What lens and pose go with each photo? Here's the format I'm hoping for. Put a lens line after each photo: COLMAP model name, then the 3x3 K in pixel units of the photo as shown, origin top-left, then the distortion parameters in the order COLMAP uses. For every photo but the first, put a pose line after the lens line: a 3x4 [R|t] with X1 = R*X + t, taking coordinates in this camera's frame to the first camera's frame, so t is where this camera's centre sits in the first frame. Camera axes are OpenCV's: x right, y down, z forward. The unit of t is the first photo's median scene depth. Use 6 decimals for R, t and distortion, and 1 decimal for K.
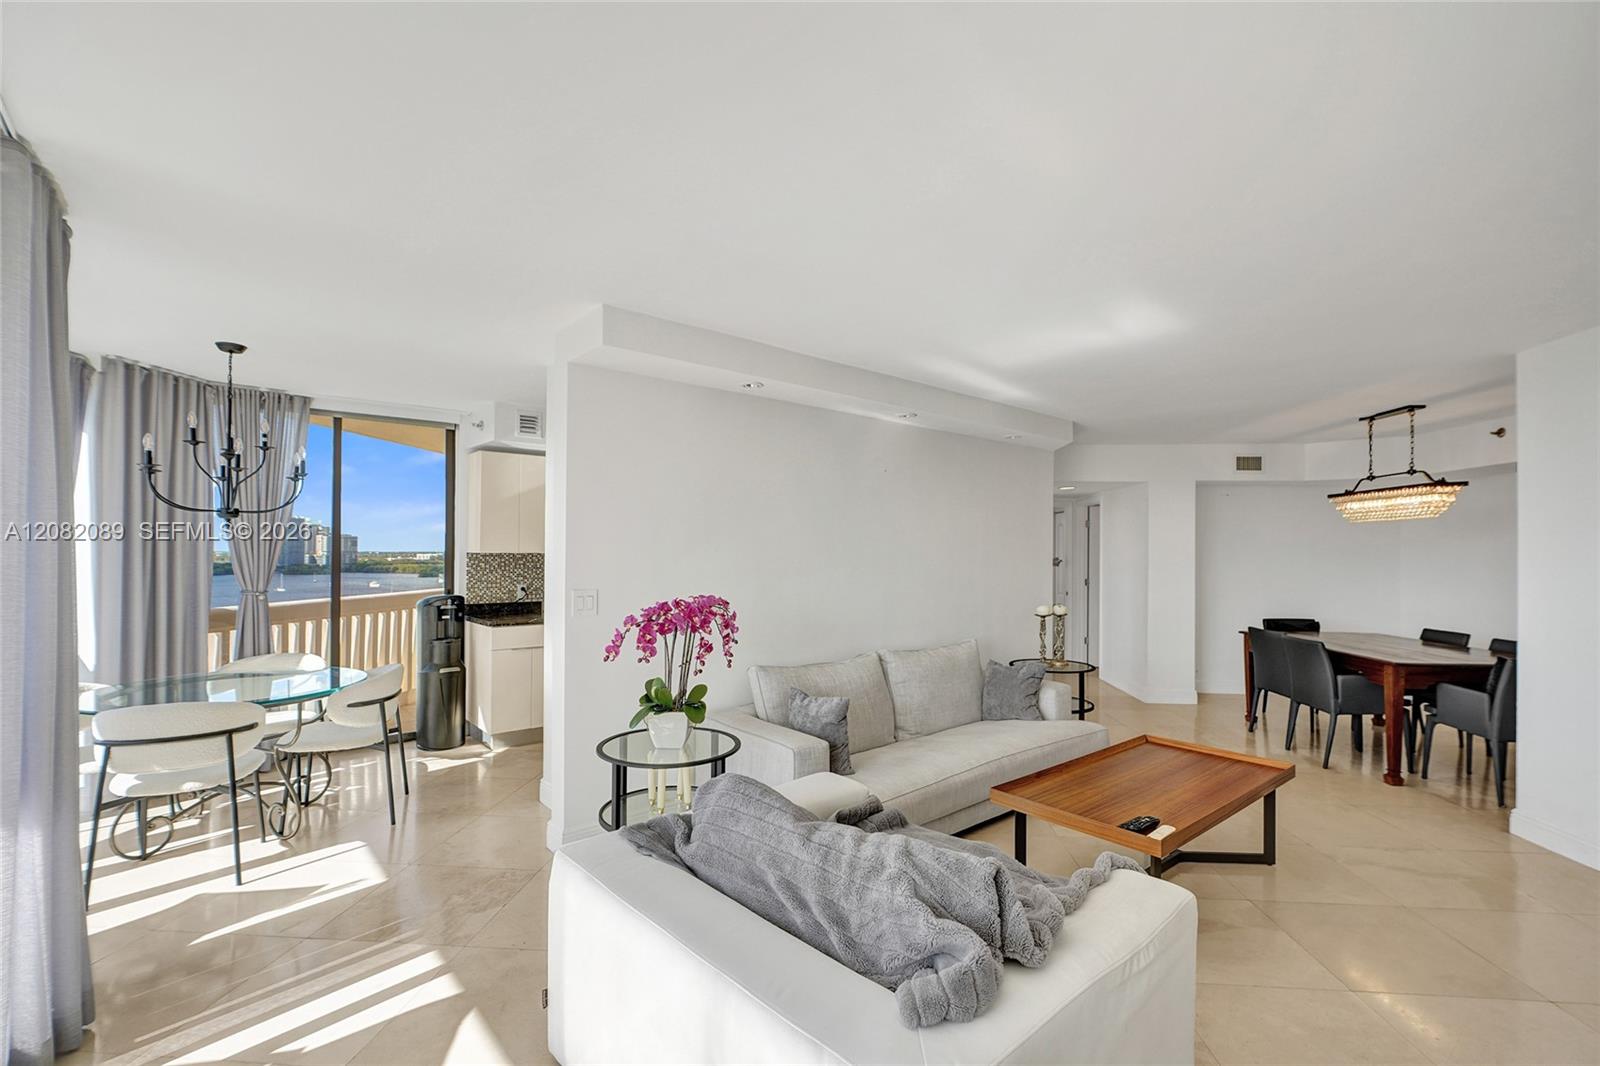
lens RADIAL K [[716.8, 0, 795.4], [0, 716.8, 533.2], [0, 0, 1]] dist [0.027635, -0.005002]
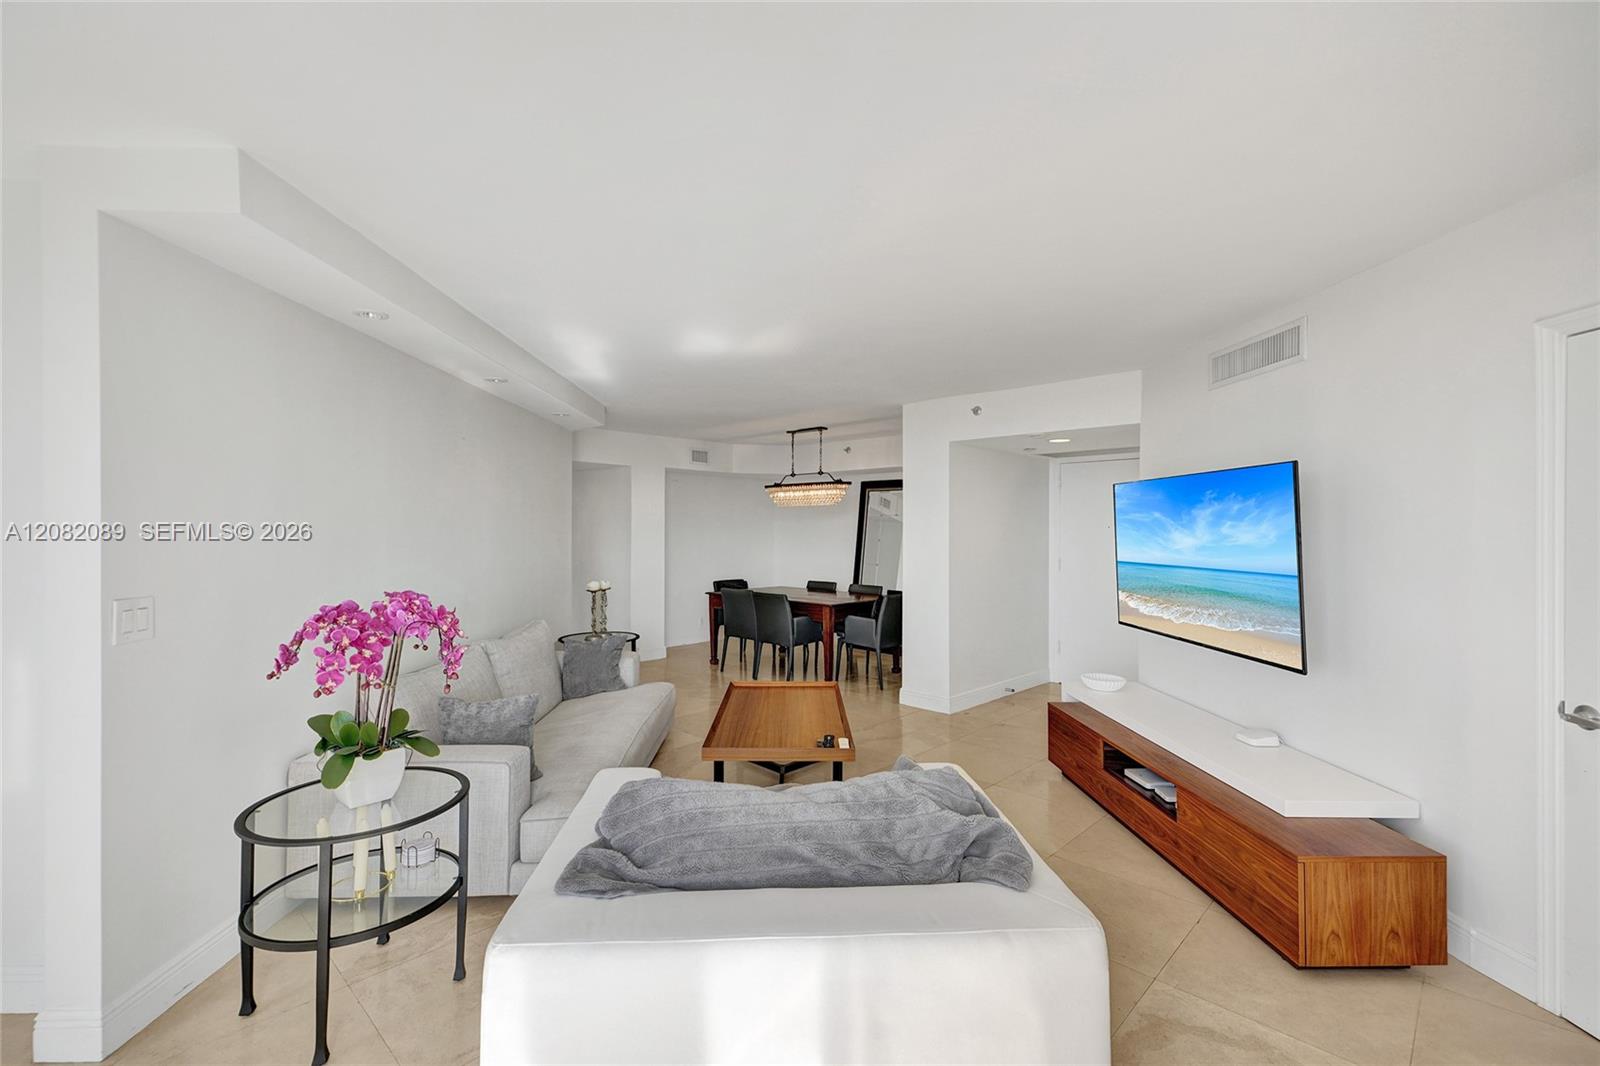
lens RADIAL K [[716.8, 0, 808.2], [0, 716.8, 518.9], [0, 0, 1]] dist [0.027635, -0.005002]
pose [[0.626539, 0.005408, 0.779372, -0.291732], [-0.016204, 0.999850, 0.006088, -0.000977], [-0.779222, -0.016443, 0.626532, 0.122665]]
